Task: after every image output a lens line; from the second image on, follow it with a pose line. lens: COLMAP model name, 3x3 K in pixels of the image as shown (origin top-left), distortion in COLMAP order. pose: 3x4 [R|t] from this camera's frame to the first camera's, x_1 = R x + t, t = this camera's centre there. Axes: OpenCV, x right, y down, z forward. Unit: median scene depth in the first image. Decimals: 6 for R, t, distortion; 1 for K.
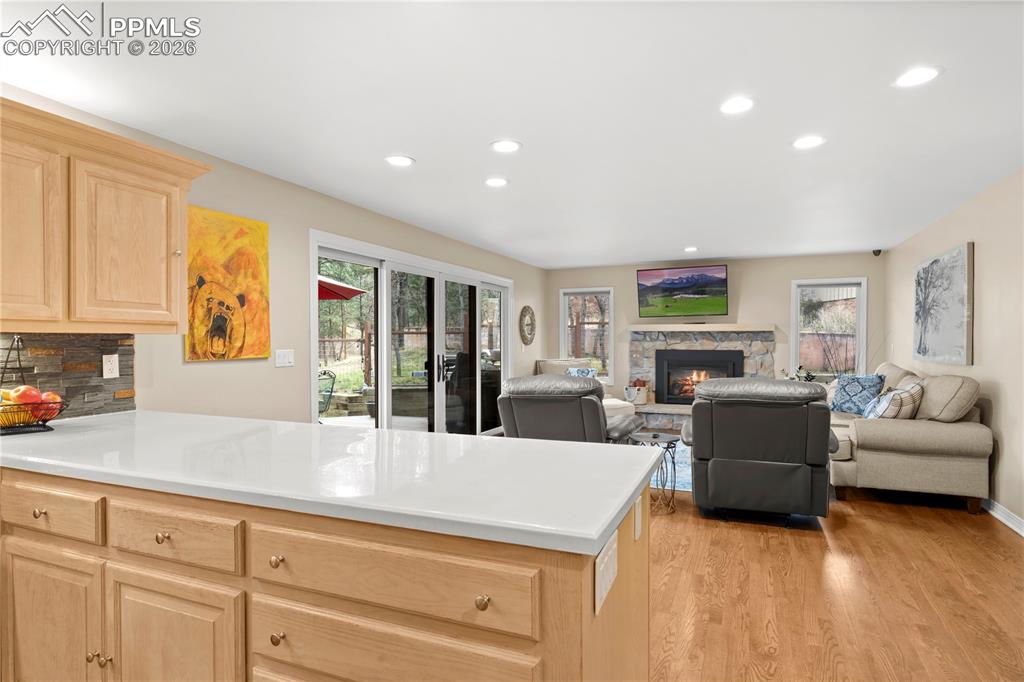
lens RADIAL K [[557.0, 0, 512.2], [0, 557.0, 345.0], [0, 0, 1]] dist [0.001148, -0.000057]
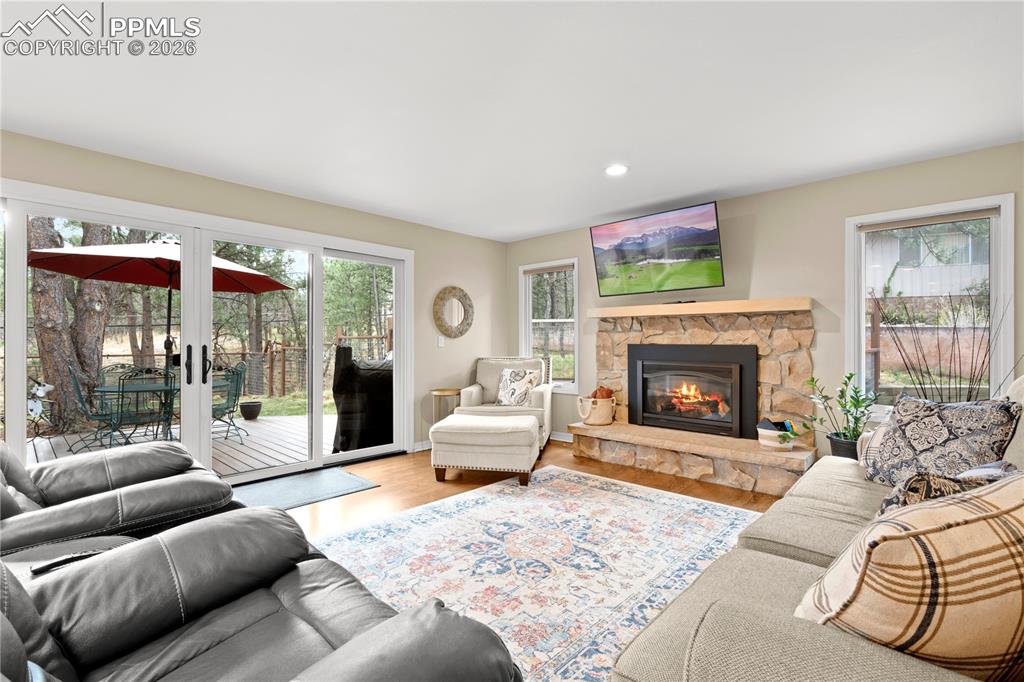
lens RADIAL K [[469.8, 0, 511.3], [0, 469.8, 338.3], [0, 0, 1]] dist [-0.013156, 0.000119]
pose [[0.939078, -0.002750, -0.343692, 0.327146], [-0.003837, 0.999822, -0.018484, 0.012617], [0.343681, 0.018676, 0.938901, 0.424789]]
